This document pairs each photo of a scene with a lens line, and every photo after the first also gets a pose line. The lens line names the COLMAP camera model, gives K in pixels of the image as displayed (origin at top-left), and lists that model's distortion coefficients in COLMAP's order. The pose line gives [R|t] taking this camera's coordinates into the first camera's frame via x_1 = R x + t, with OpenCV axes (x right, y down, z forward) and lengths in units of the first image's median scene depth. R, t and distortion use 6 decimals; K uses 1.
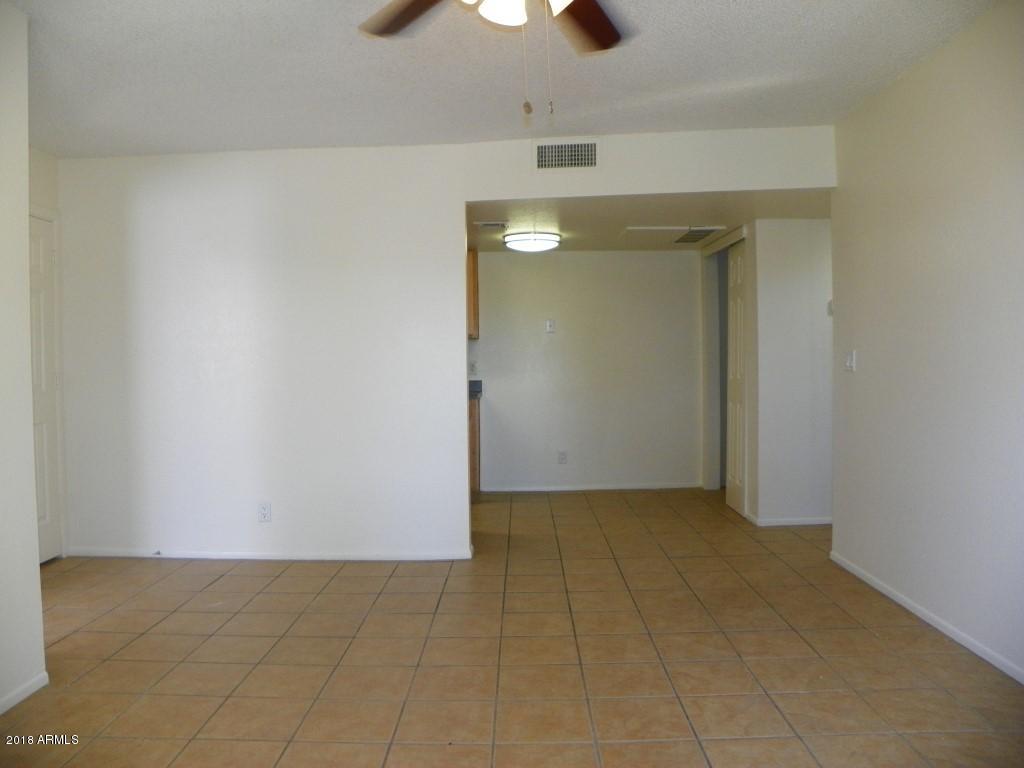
lens RADIAL K [[782.0, 0, 513.3], [0, 782.0, 376.8], [0, 0, 1]] dist [-0.145513, 0.081561]
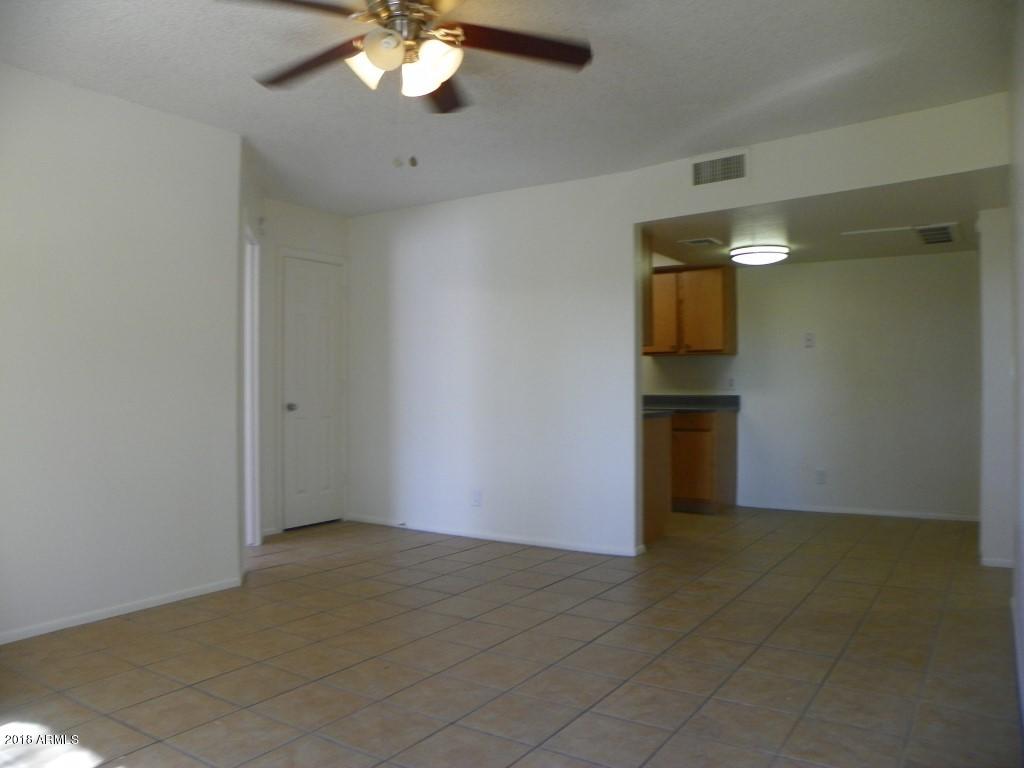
lens RADIAL K [[782.0, 0, 505.2], [0, 782.0, 383.9], [0, 0, 1]] dist [-0.145513, 0.081561]
pose [[0.839129, 0.008871, -0.543860, 0.373037], [-0.020273, 0.999682, -0.014974, 0.016526], [0.543555, 0.023591, 0.839042, 0.004843]]
